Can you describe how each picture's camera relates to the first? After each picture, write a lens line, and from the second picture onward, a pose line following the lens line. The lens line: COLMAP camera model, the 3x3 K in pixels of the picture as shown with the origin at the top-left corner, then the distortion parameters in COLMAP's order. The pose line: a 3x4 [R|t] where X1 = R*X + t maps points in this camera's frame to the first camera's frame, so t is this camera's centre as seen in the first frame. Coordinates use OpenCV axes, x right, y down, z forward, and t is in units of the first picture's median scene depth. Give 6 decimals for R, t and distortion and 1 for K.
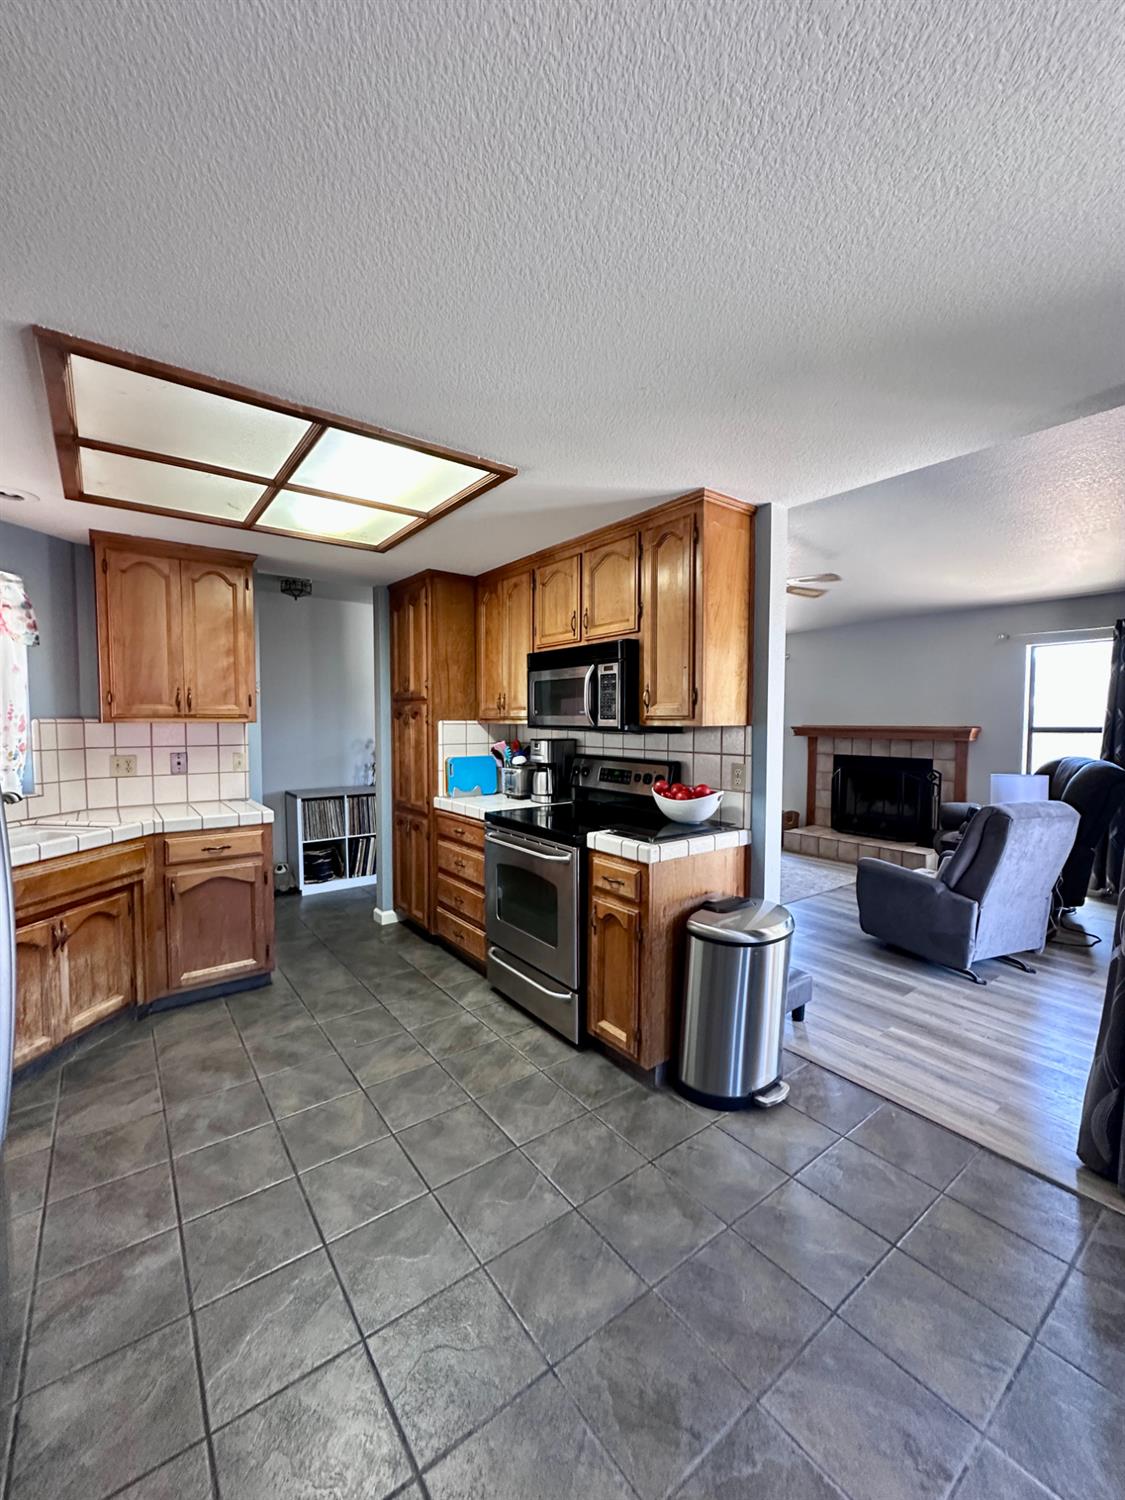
lens RADIAL K [[604.5, 0, 560.9], [0, 604.5, 748.5], [0, 0, 1]] dist [0.002267, 0.000331]
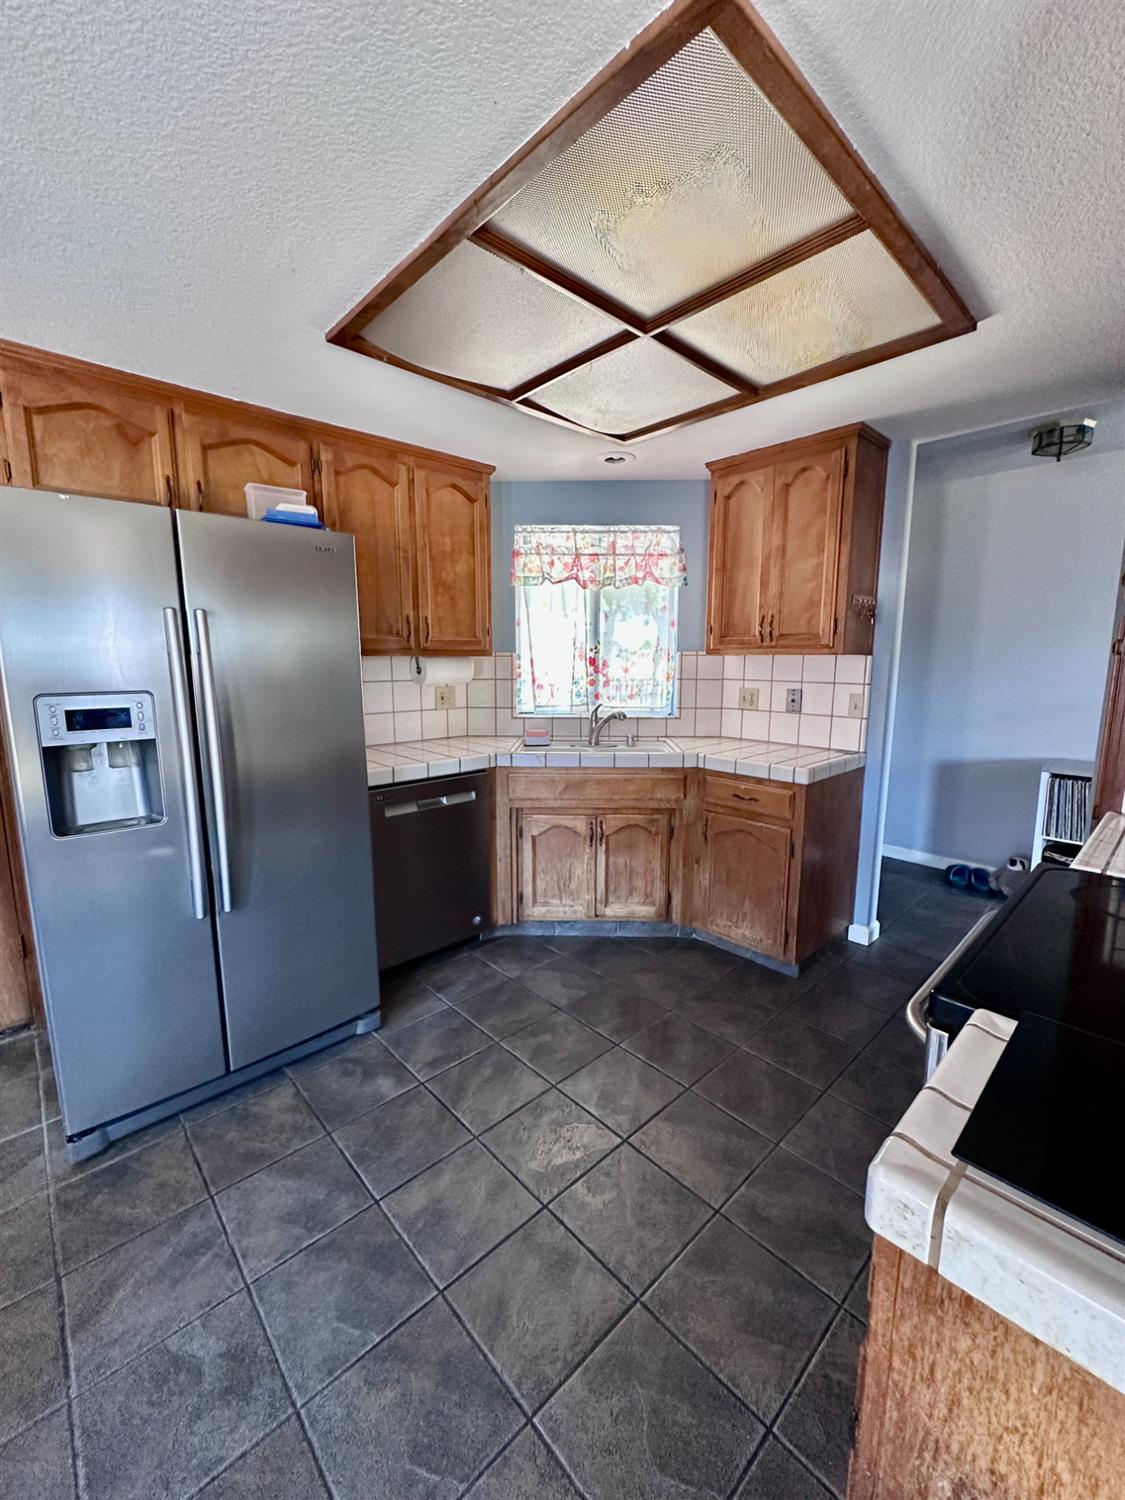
lens RADIAL K [[604.5, 0, 564.7], [0, 604.5, 749.2], [0, 0, 1]] dist [0.002267, 0.000331]
pose [[0.106361, 0.150648, -0.982849, 0.285638], [-0.048731, 0.988058, 0.146173, -0.023994], [0.993133, 0.032348, 0.112432, 0.702427]]
